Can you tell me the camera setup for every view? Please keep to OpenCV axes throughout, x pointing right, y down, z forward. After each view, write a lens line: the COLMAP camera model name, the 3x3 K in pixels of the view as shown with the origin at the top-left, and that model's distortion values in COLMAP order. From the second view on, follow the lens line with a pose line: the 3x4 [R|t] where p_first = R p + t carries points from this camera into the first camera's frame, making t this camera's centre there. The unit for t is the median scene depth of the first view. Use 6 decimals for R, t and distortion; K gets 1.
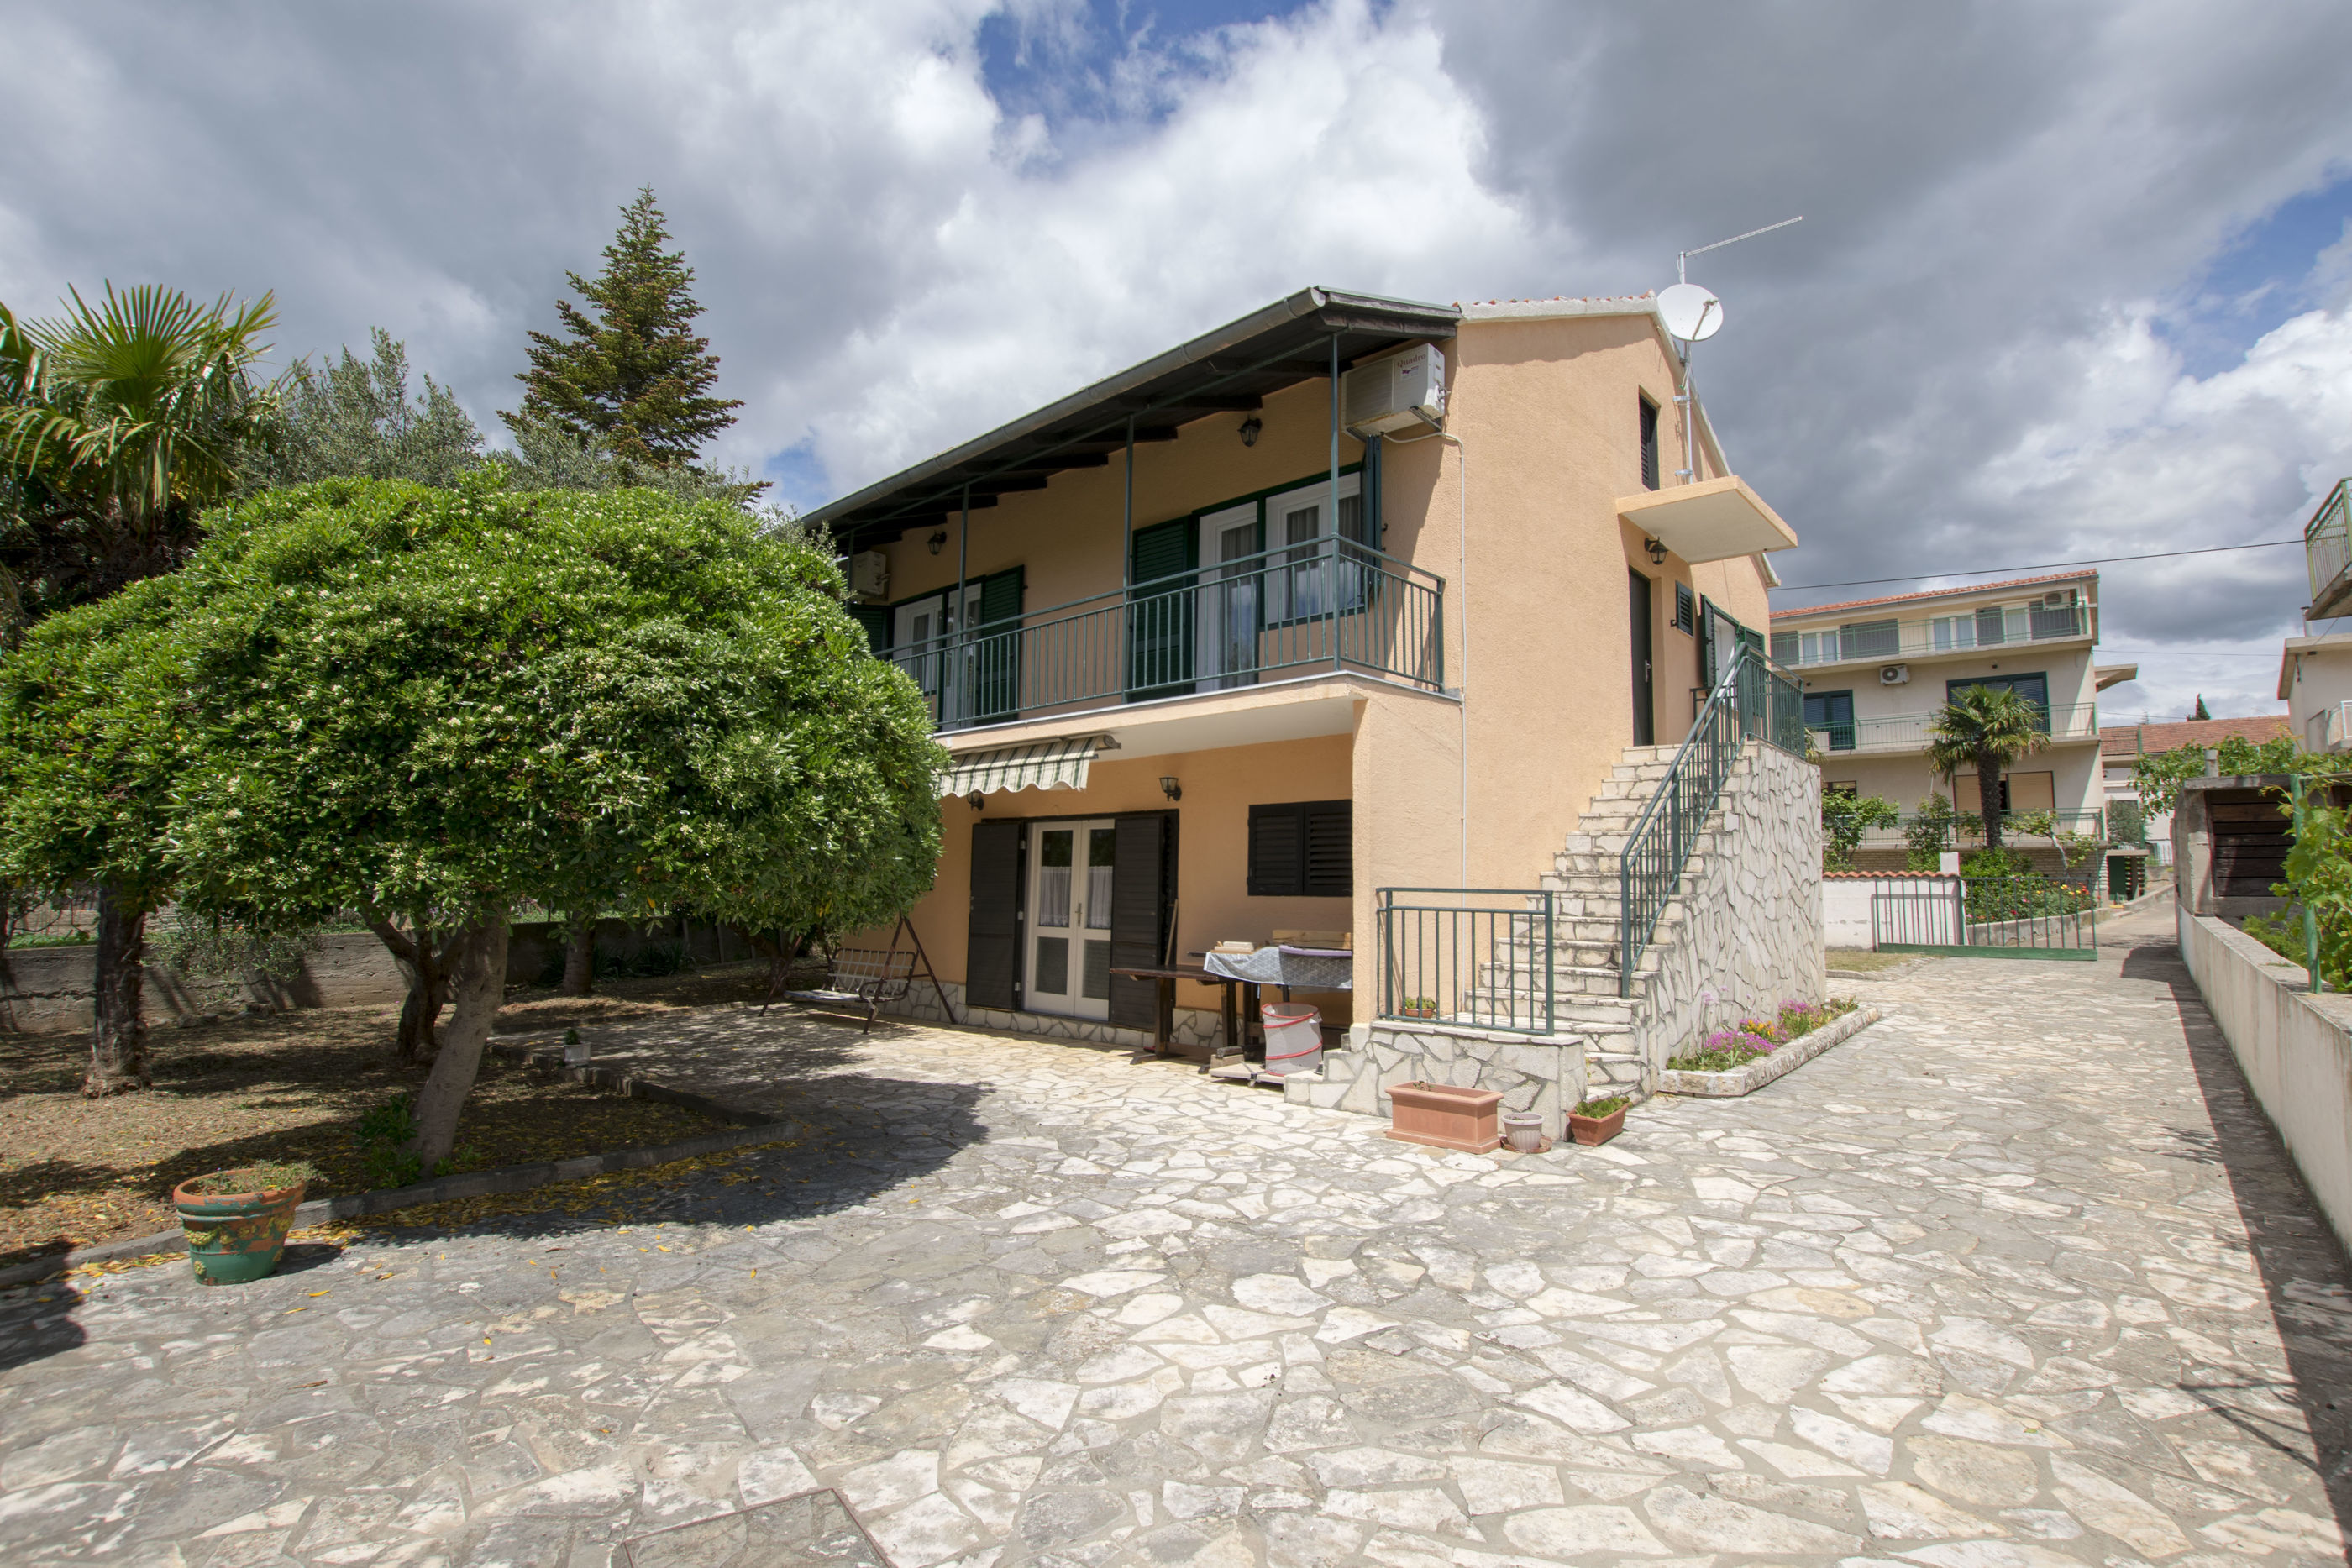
lens RADIAL K [[1116.7, 0, 1183.5], [0, 1116.7, 778.3], [0, 0, 1]] dist [-0.023340, 0.000012]
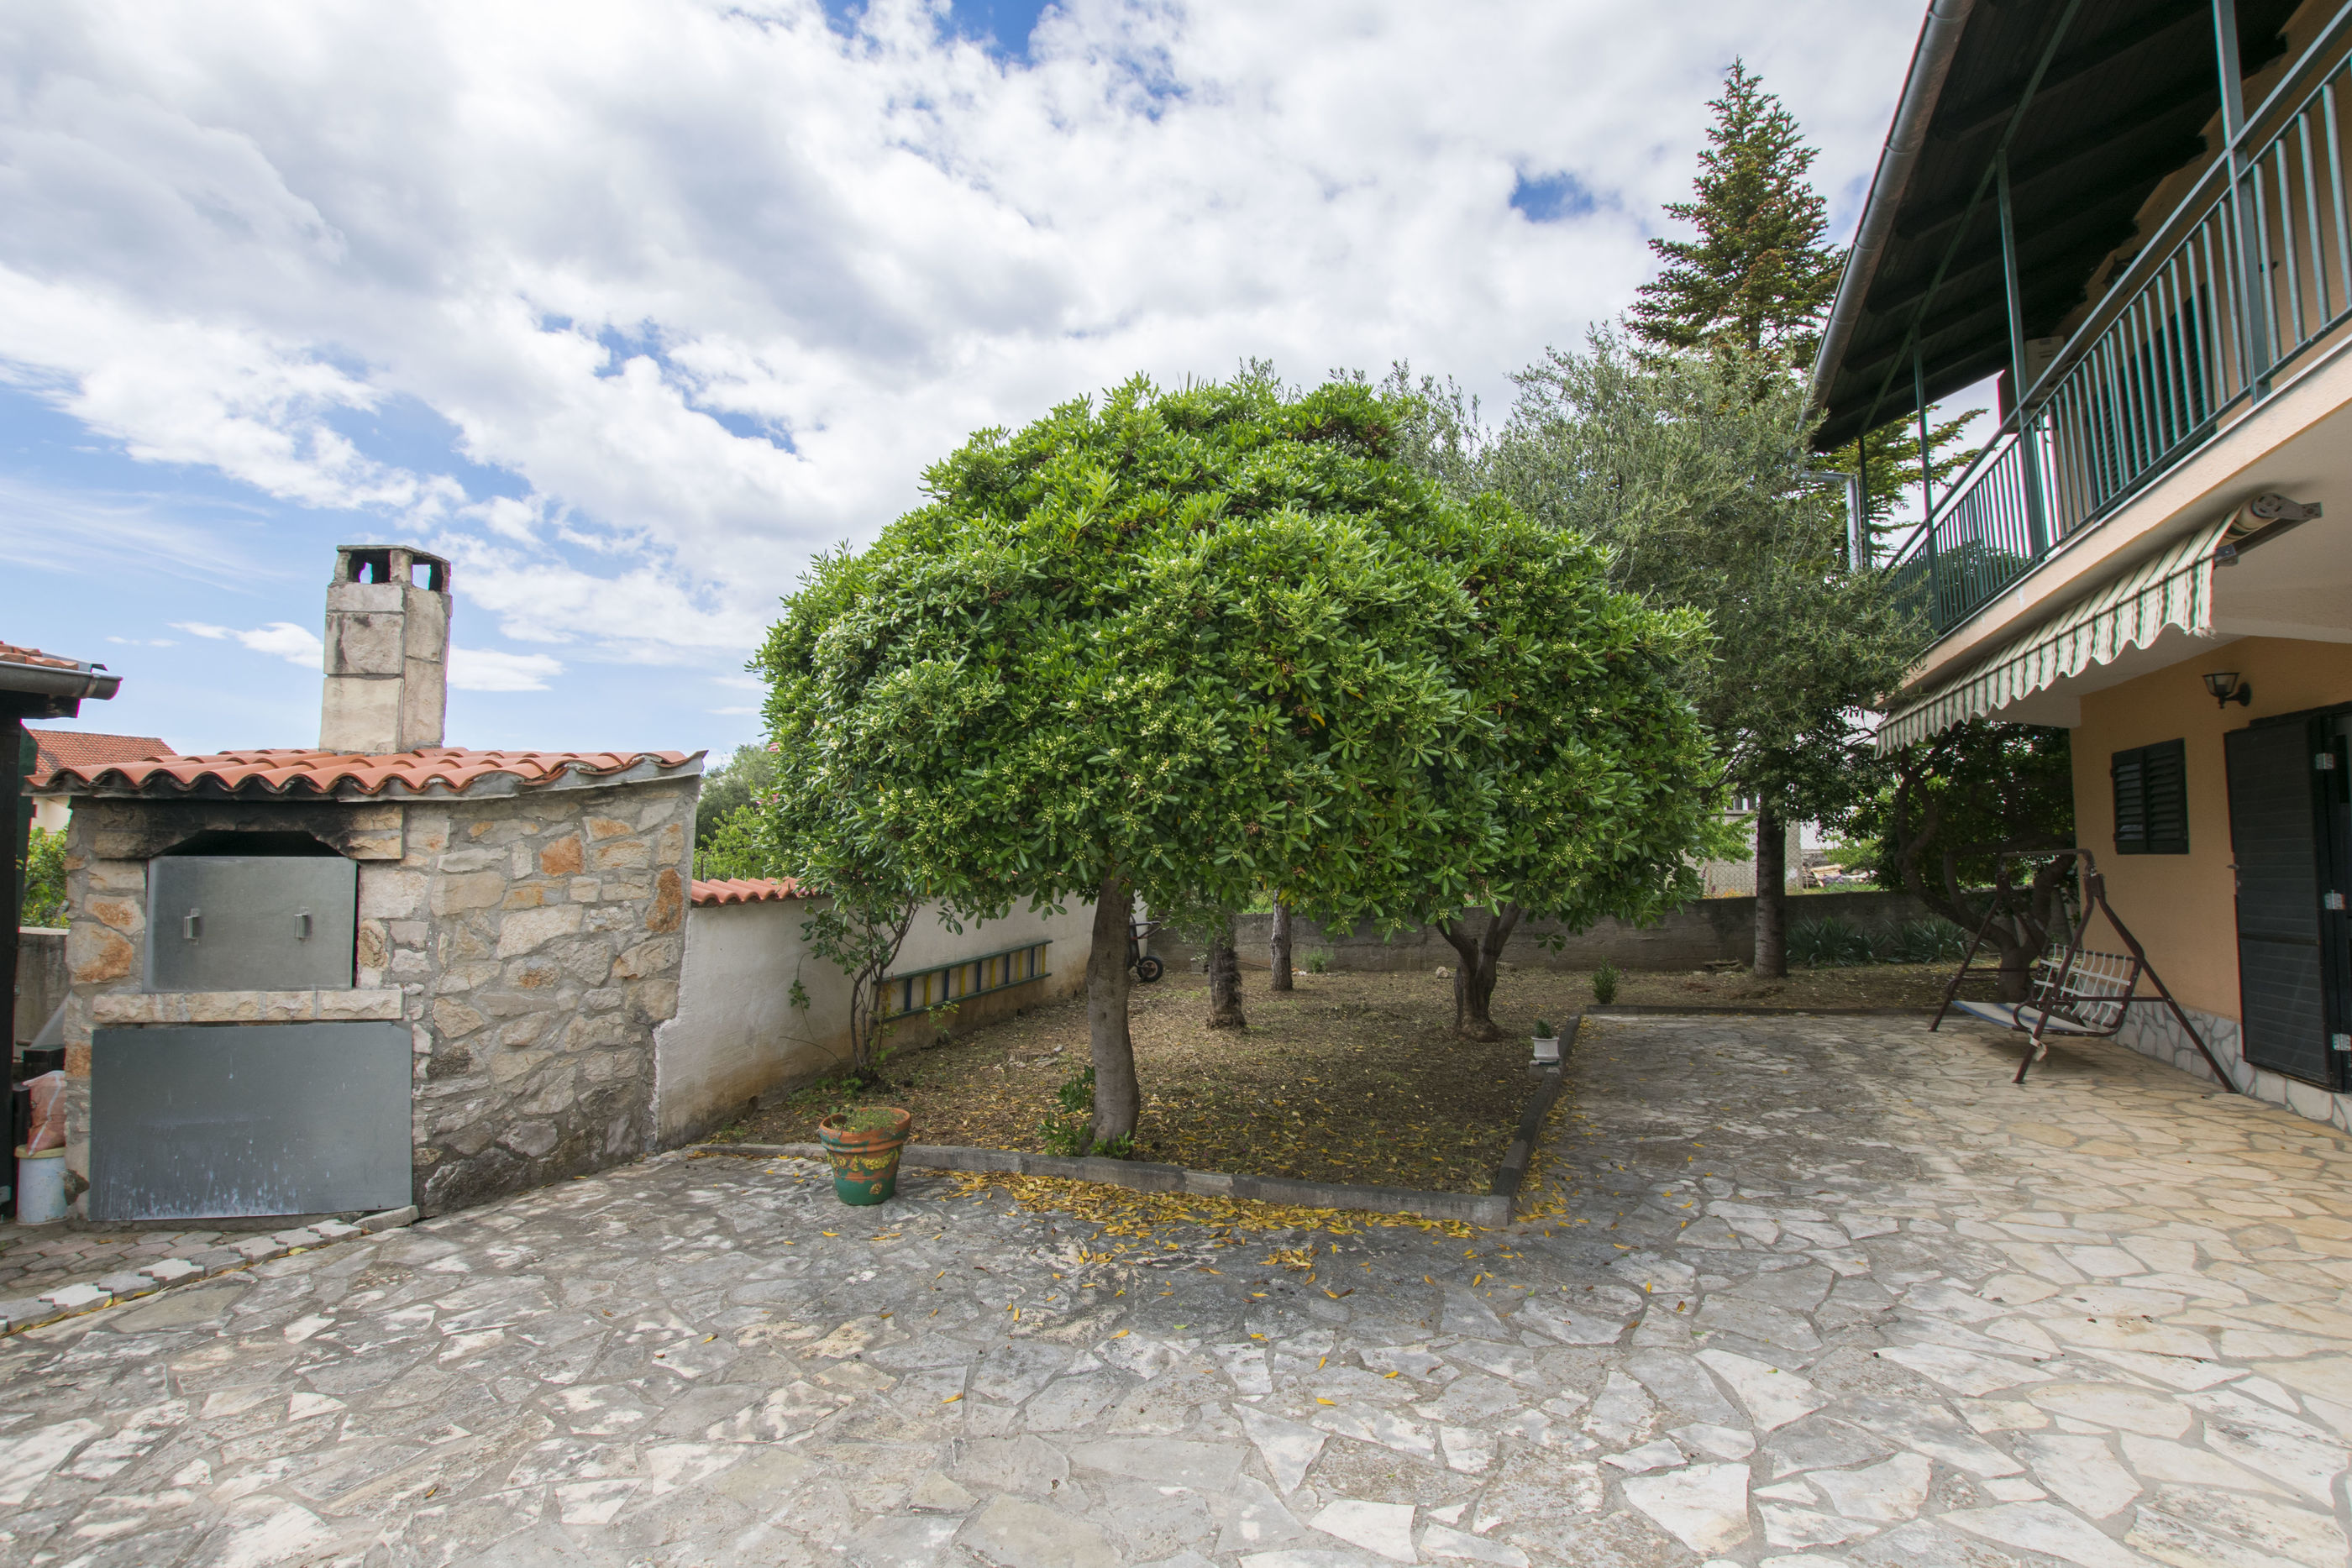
lens RADIAL K [[1040.6, 0, 1177.9], [0, 1040.6, 786.6], [0, 0, 1]] dist [-0.042887, 0.009952]
pose [[0.305036, -0.078085, -0.949134, 0.164953], [0.108866, 0.992959, -0.046702, 0.046254], [0.946098, -0.089083, 0.311389, 0.480137]]
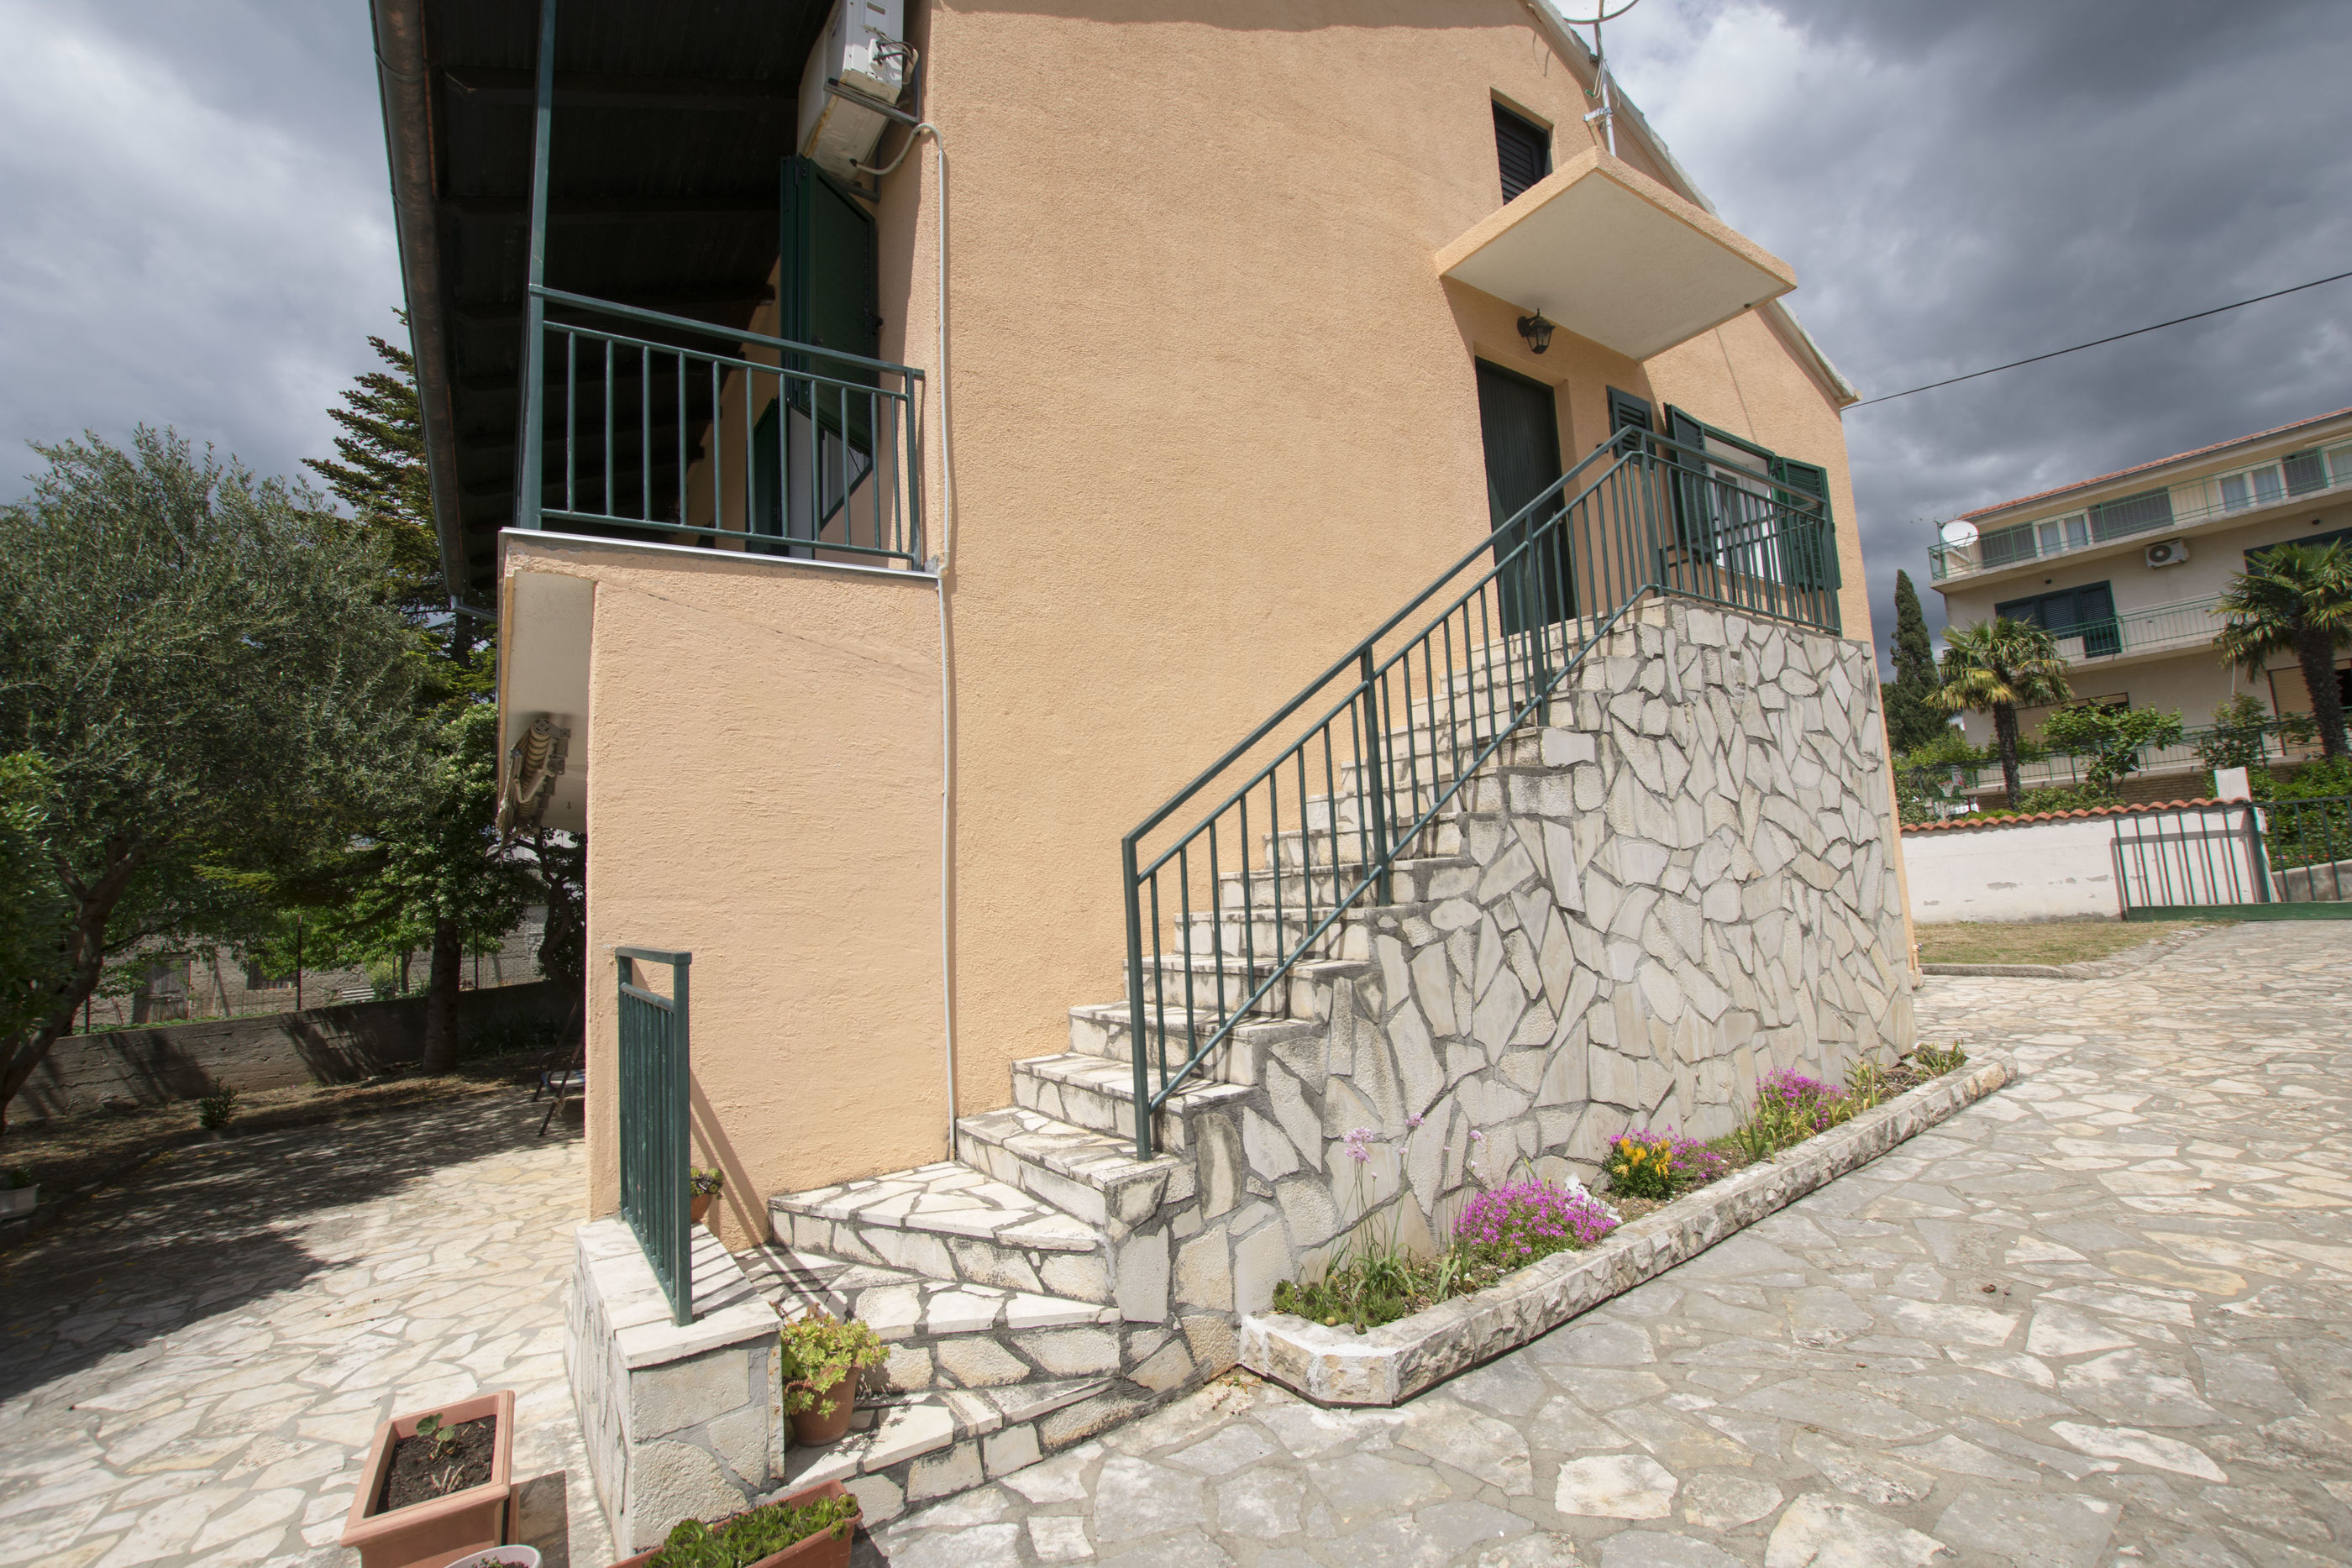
lens RADIAL K [[1040.6, 0, 1177.9], [0, 1040.6, 786.6], [0, 0, 1]] dist [-0.042887, 0.009952]
pose [[0.965962, -0.099007, -0.238986, 0.450516], [0.098752, 0.995026, -0.013069, 0.047587], [0.239092, -0.010976, 0.970935, 0.513962]]
